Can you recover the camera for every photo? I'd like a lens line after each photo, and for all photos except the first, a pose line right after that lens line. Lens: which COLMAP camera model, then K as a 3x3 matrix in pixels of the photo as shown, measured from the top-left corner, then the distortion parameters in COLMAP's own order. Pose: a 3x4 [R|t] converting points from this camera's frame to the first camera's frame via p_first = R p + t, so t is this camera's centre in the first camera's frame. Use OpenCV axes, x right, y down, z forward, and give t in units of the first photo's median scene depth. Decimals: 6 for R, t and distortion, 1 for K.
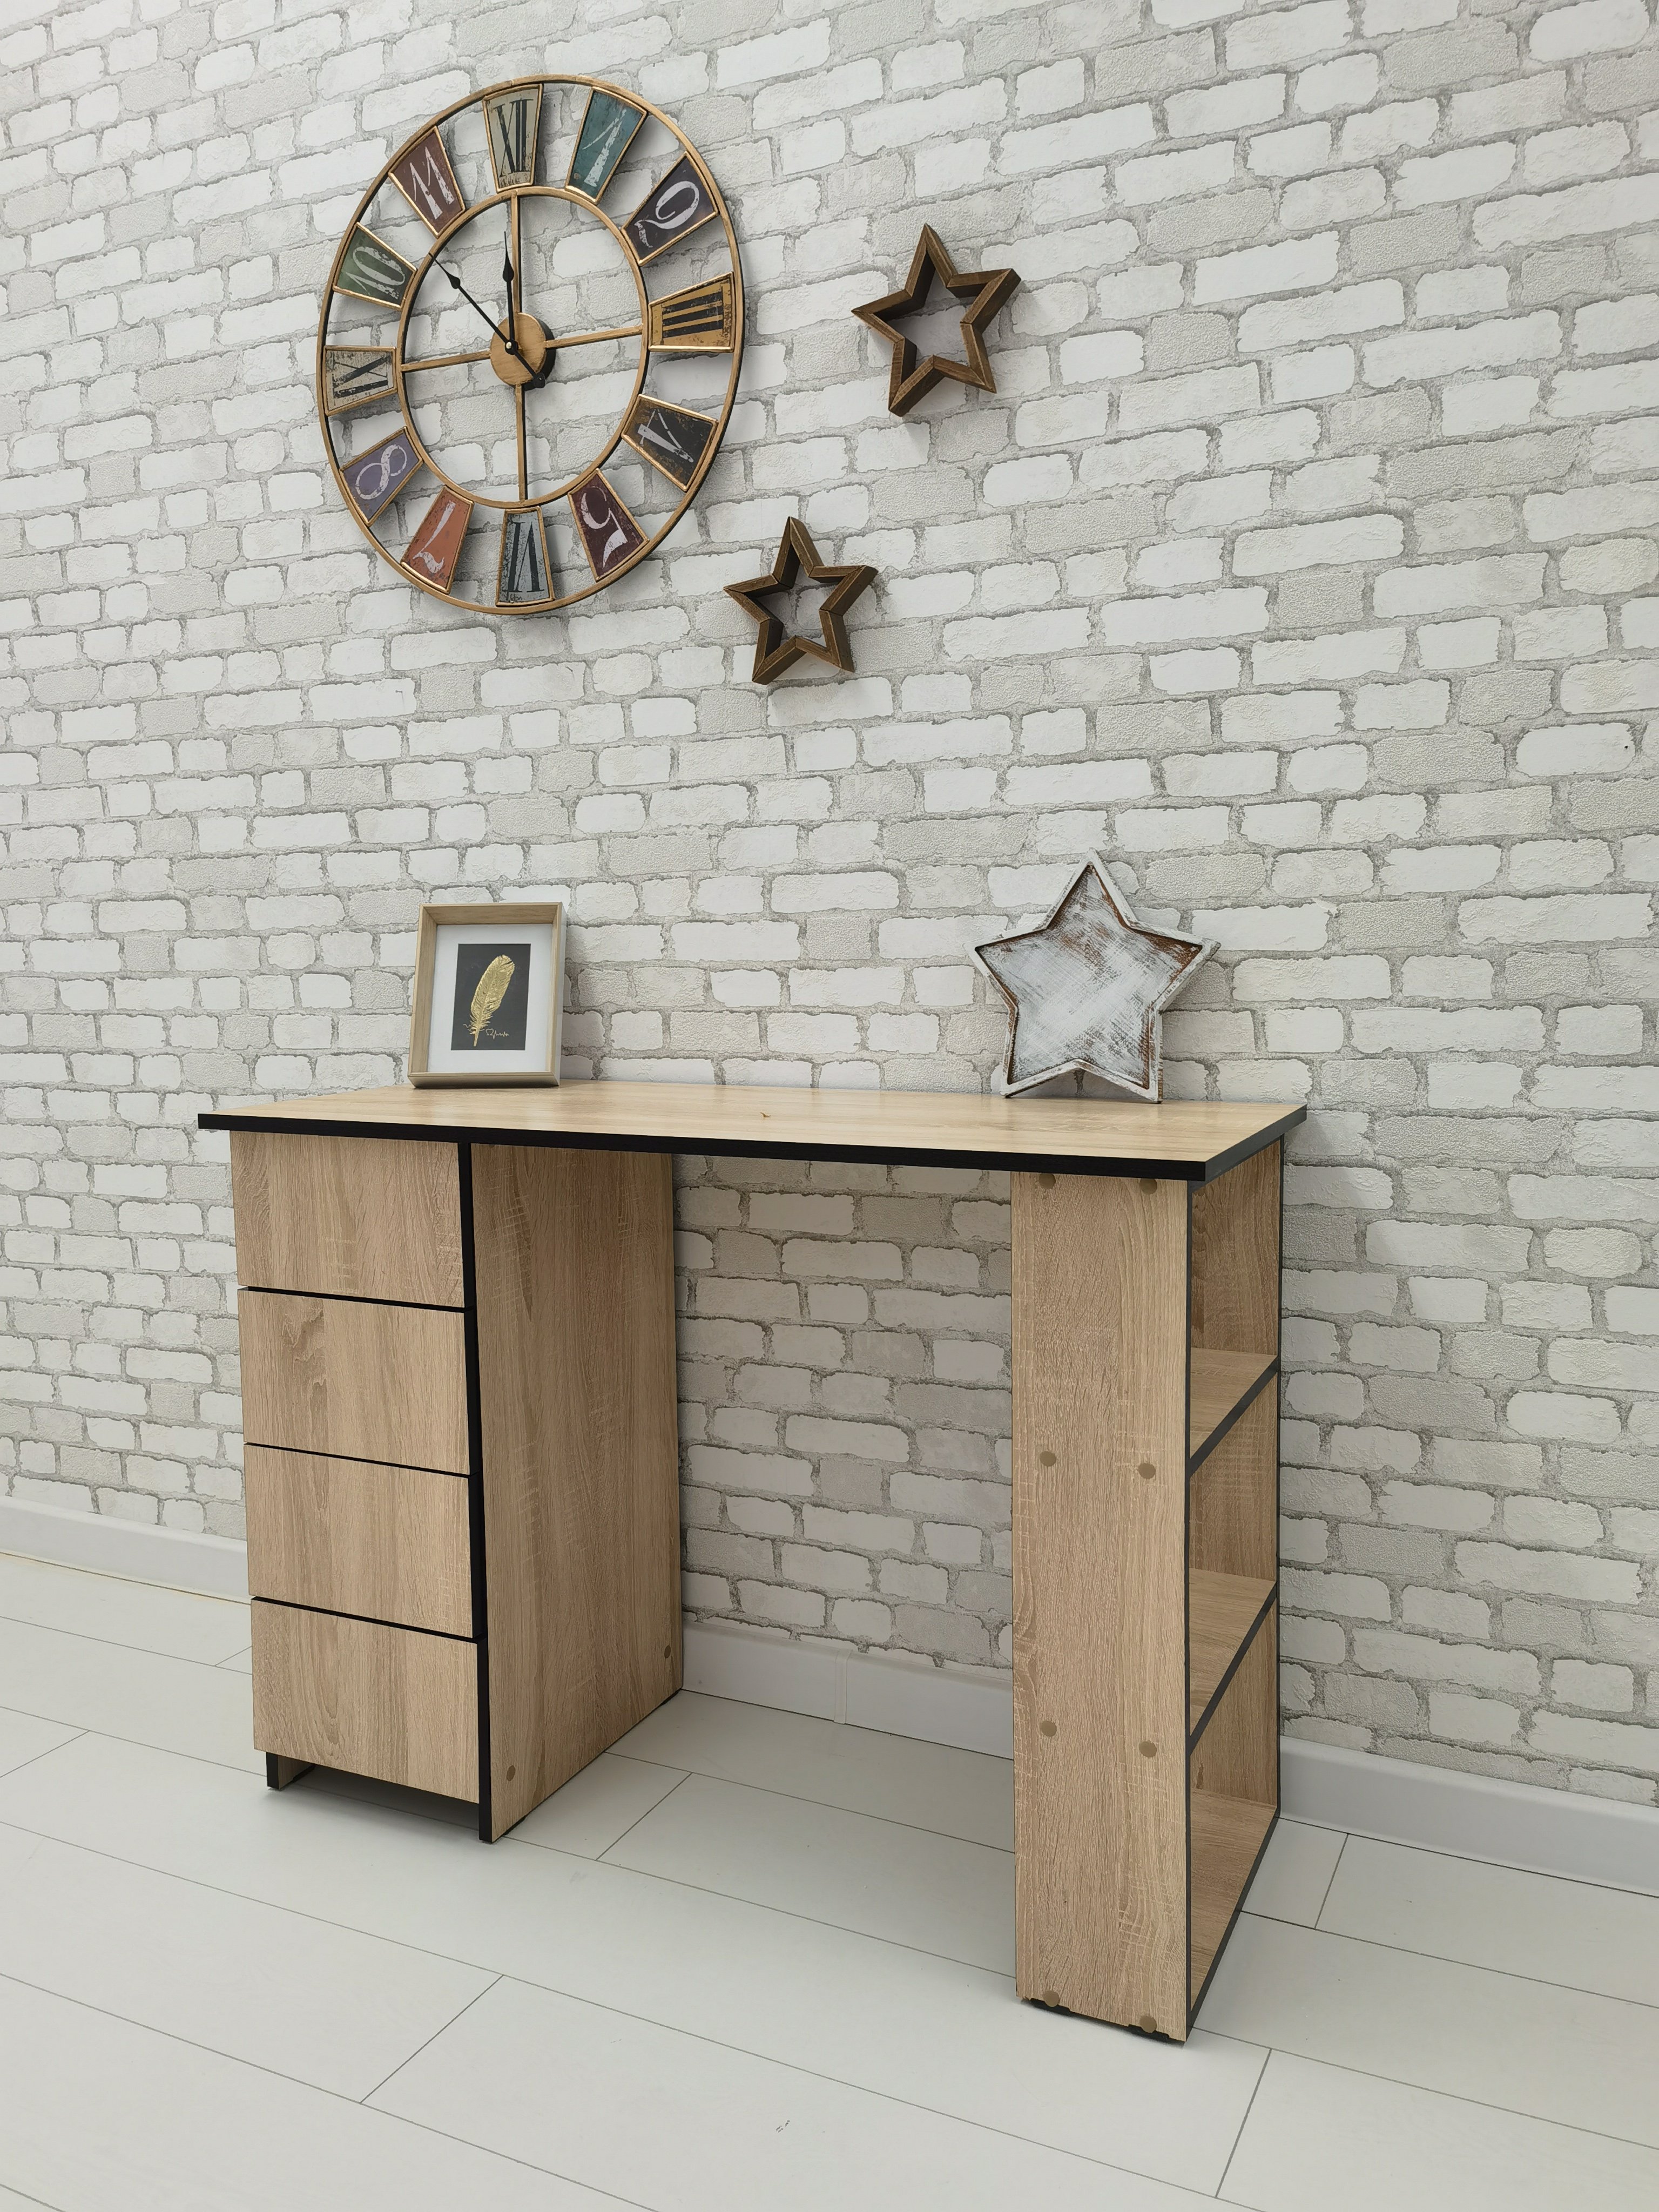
lens RADIAL K [[1693.1, 0, 817.3], [0, 1693.1, 1121.2], [0, 0, 1]] dist [0.127026, -0.124482]
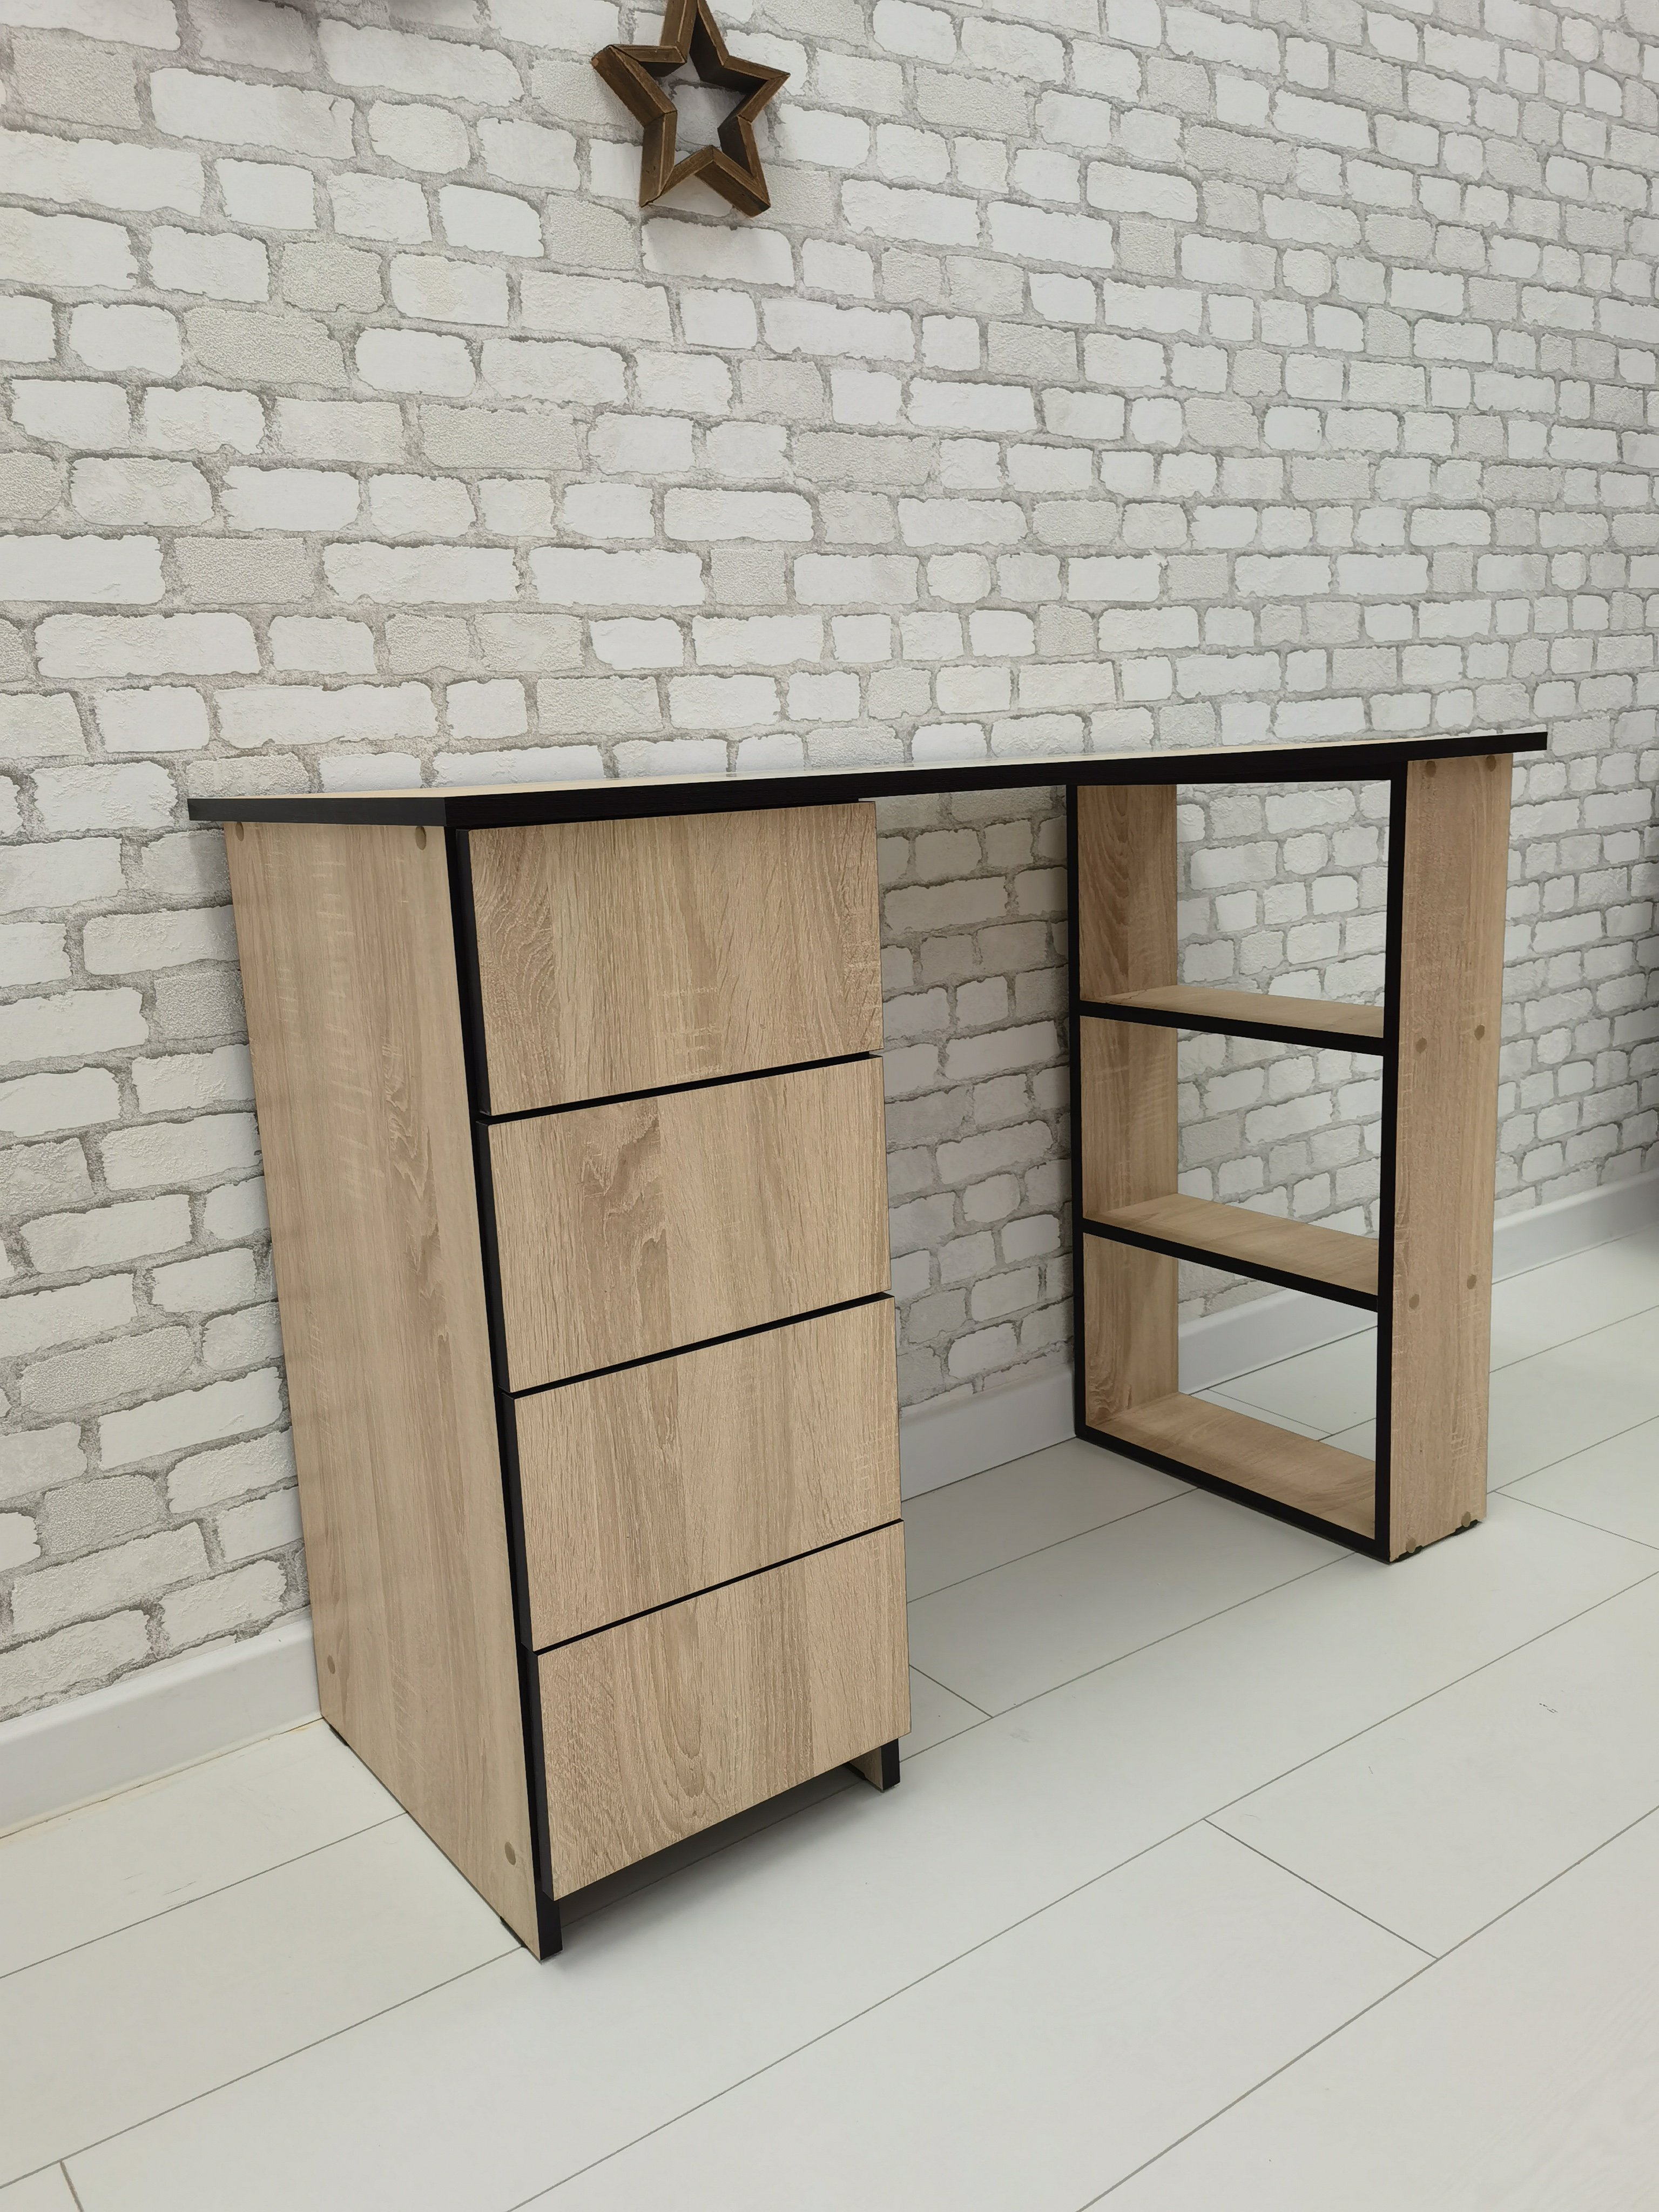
lens RADIAL K [[1693.1, 0, 764.2], [0, 1693.1, 1107.2], [0, 0, 1]] dist [0.127026, -0.124482]
pose [[0.499320, -0.184954, 0.846446, -0.707897], [0.141800, 0.981222, 0.130756, 0.031475], [-0.854735, 0.054737, 0.516170, 0.599709]]
